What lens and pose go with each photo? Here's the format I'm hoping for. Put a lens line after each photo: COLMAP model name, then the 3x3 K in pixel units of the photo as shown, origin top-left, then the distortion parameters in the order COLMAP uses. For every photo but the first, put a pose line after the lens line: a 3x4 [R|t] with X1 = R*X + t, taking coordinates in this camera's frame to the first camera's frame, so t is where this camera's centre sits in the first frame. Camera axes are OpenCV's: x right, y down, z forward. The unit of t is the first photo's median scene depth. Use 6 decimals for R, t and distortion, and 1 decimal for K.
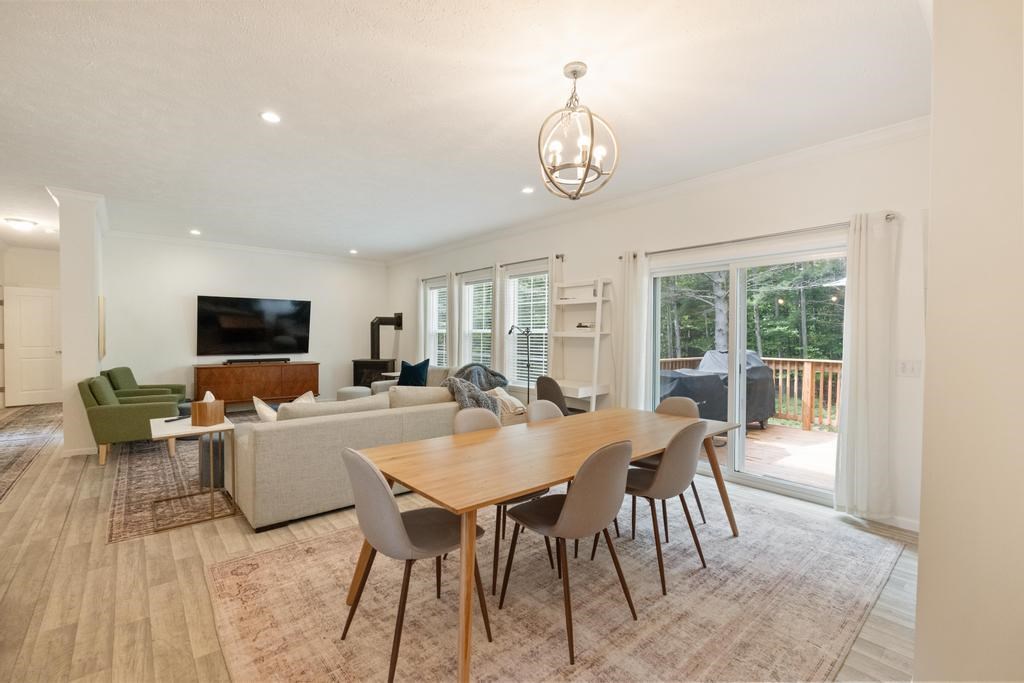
lens RADIAL K [[454.2, 0, 511.3], [0, 454.2, 340.7], [0, 0, 1]] dist [-0.002265, 0.000231]
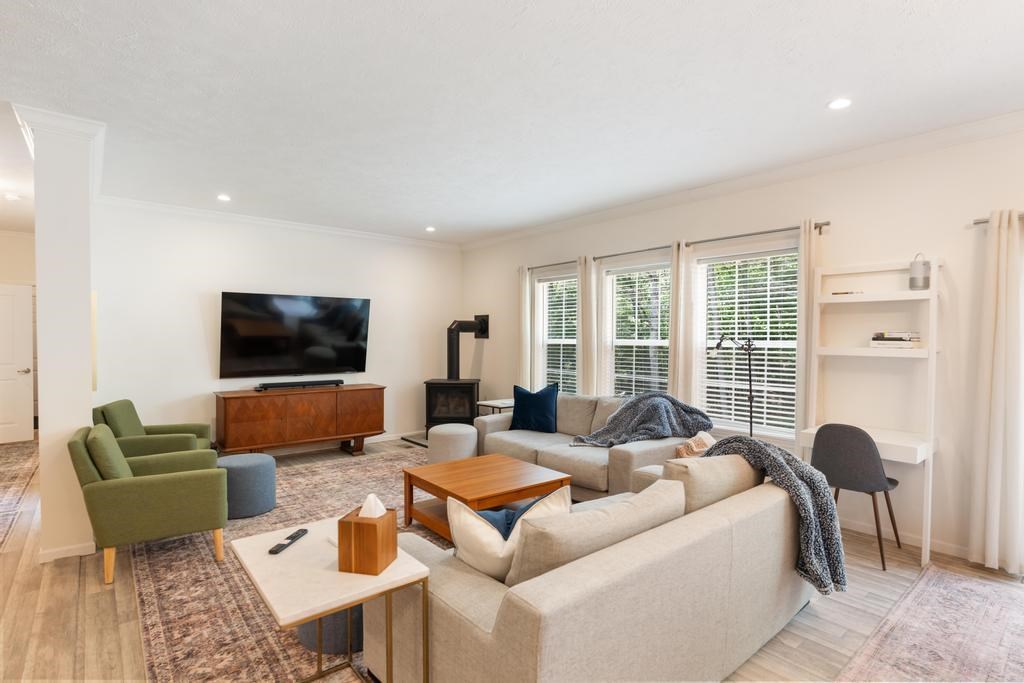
lens RADIAL K [[515.8, 0, 507.2], [0, 515.8, 344.8], [0, 0, 1]] dist [0.002095, -0.000537]
pose [[0.999803, -0.002632, -0.019662, -0.270169], [0.002668, 0.999995, 0.001808, -0.021266], [0.019657, -0.001860, 0.999805, 0.249734]]
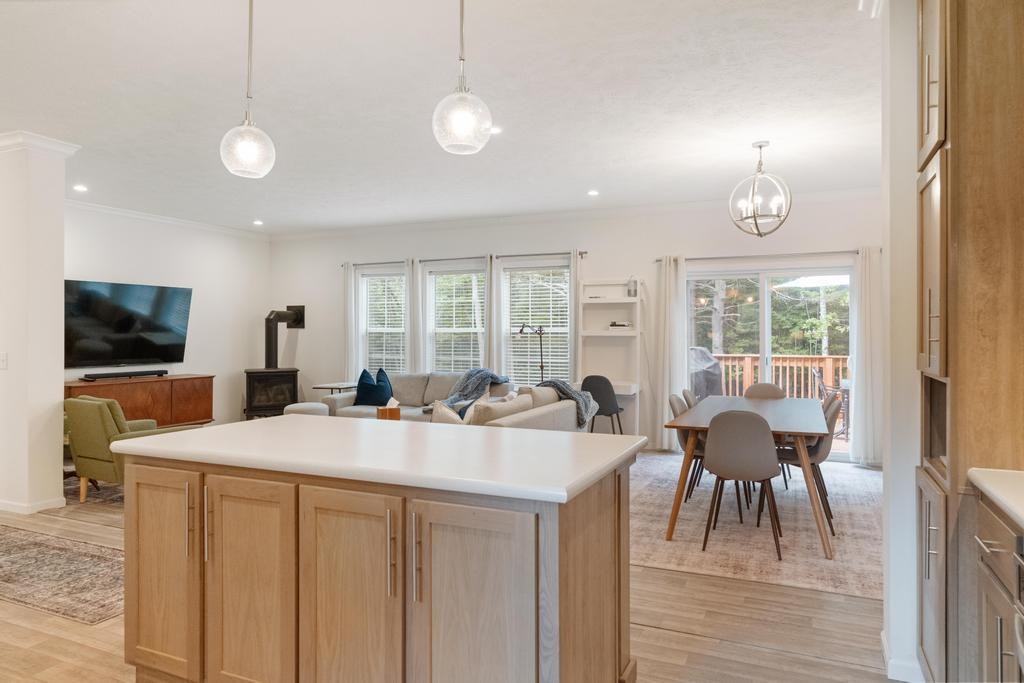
lens RADIAL K [[676.7, 0, 512.0], [0, 676.7, 331.3], [0, 0, 1]] dist [-0.010116, 0.005140]
pose [[0.903077, -0.006436, 0.429430, -0.568352], [0.012194, 0.999869, -0.010657, -0.004496], [-0.429305, 0.014860, 0.903037, -0.207236]]
